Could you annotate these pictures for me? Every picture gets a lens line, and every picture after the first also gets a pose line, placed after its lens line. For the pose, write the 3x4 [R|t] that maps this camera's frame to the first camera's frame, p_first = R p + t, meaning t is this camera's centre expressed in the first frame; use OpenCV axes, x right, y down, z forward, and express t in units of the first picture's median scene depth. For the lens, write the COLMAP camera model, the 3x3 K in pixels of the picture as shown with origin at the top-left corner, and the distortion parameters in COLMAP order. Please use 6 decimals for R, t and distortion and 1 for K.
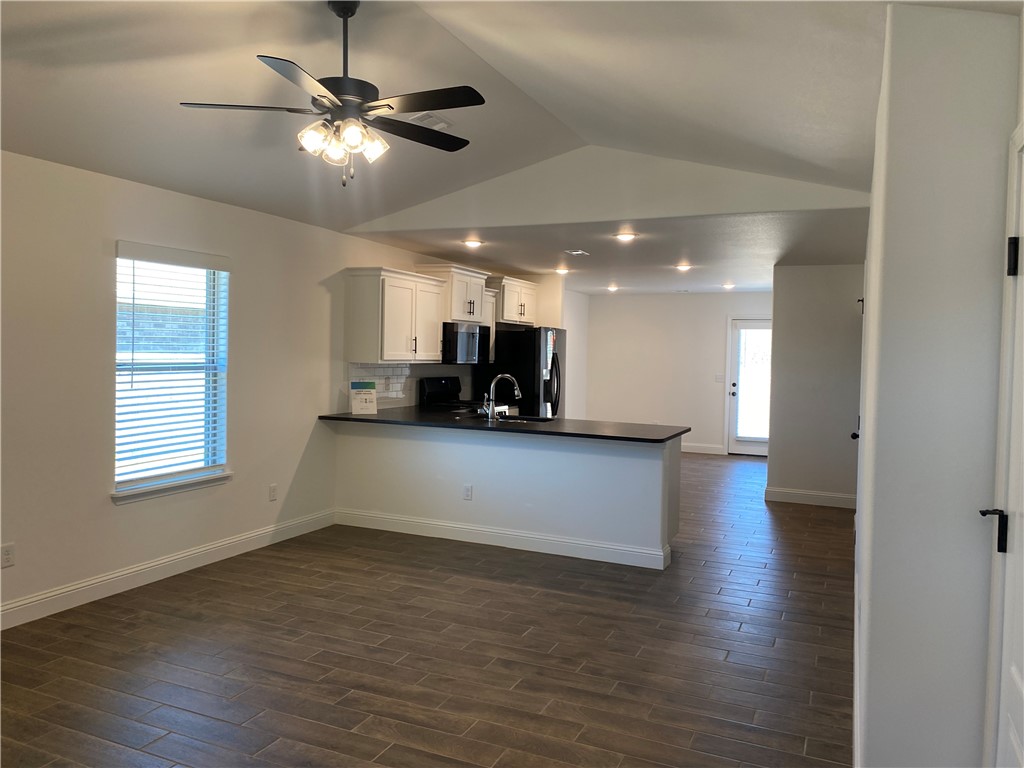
lens RADIAL K [[781.2, 0, 504.1], [0, 781.2, 378.6], [0, 0, 1]] dist [0.051837, -0.056928]
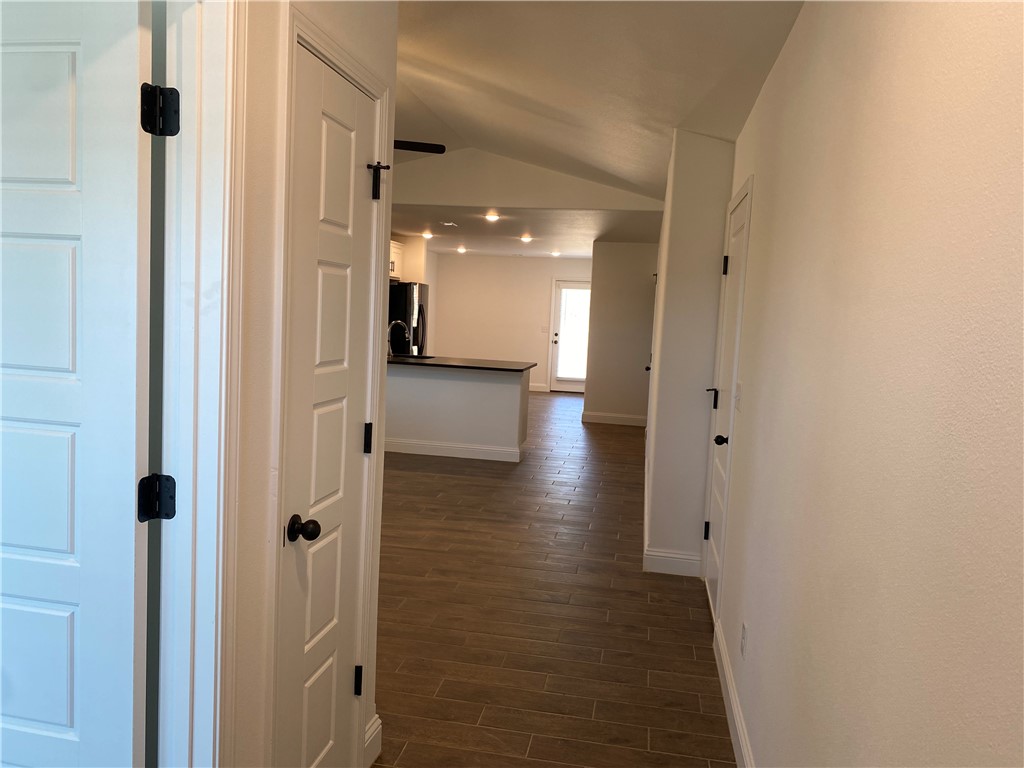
lens RADIAL K [[781.2, 0, 503.2], [0, 781.2, 378.4], [0, 0, 1]] dist [0.051837, -0.056928]
pose [[0.971316, 0.005624, 0.237725, -0.106943], [-0.020507, 0.997977, 0.060179, 0.007034], [-0.236906, -0.063328, 0.969466, -0.228628]]
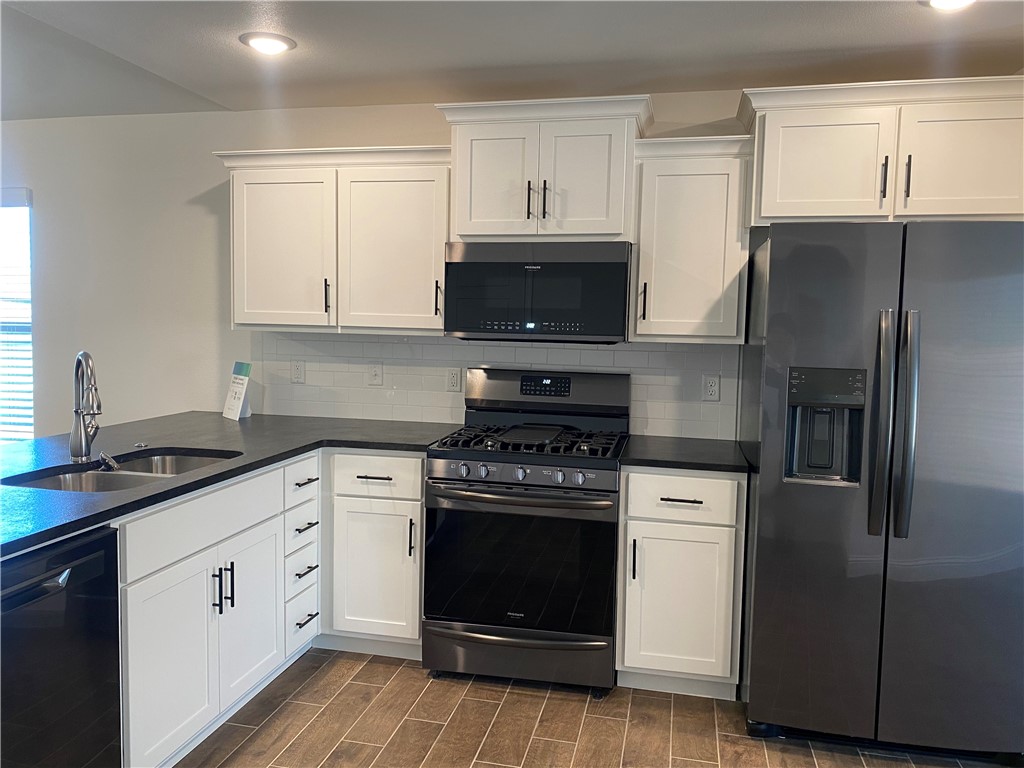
lens RADIAL K [[781.2, 0, 506.4], [0, 781.2, 378.3], [0, 0, 1]] dist [0.051837, -0.056928]
pose [[0.176399, 0.058294, -0.982591, 0.350966], [-0.049219, 0.997518, 0.050343, -0.018646], [0.983087, 0.039481, 0.178830, 0.904349]]
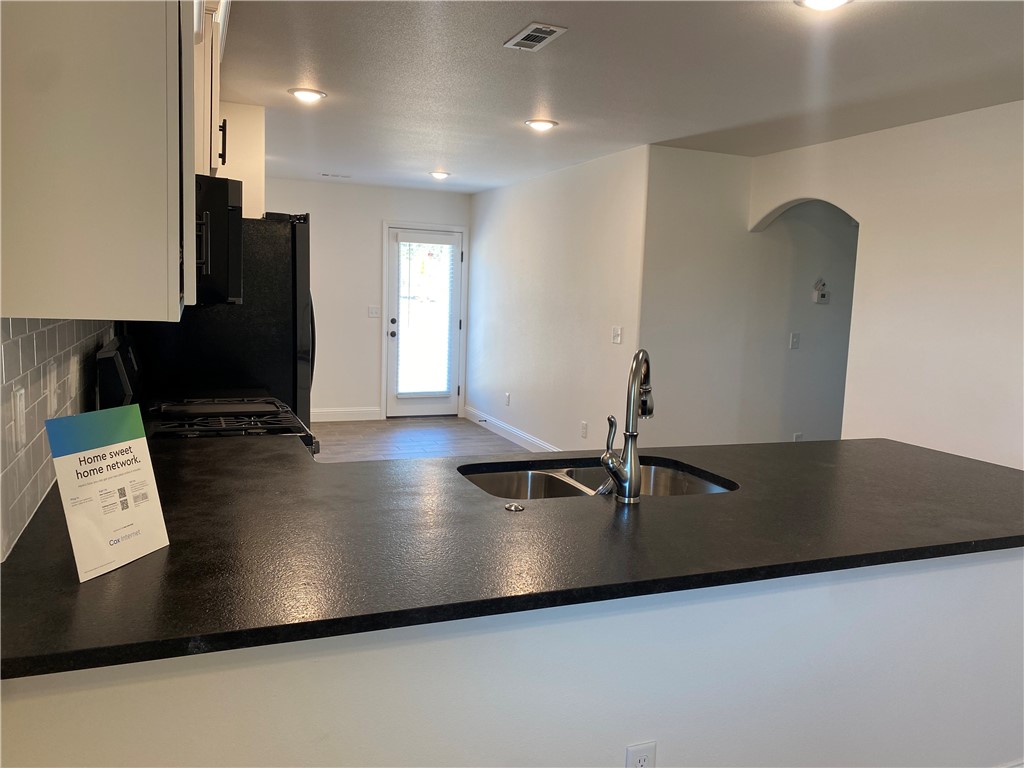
lens RADIAL K [[781.2, 0, 511.5], [0, 781.2, 381.4], [0, 0, 1]] dist [0.051837, -0.056928]
pose [[0.689770, -0.080466, 0.719543, -0.212344], [-0.000854, 0.993714, 0.111945, -0.024615], [-0.724028, -0.077831, 0.685366, 0.632870]]
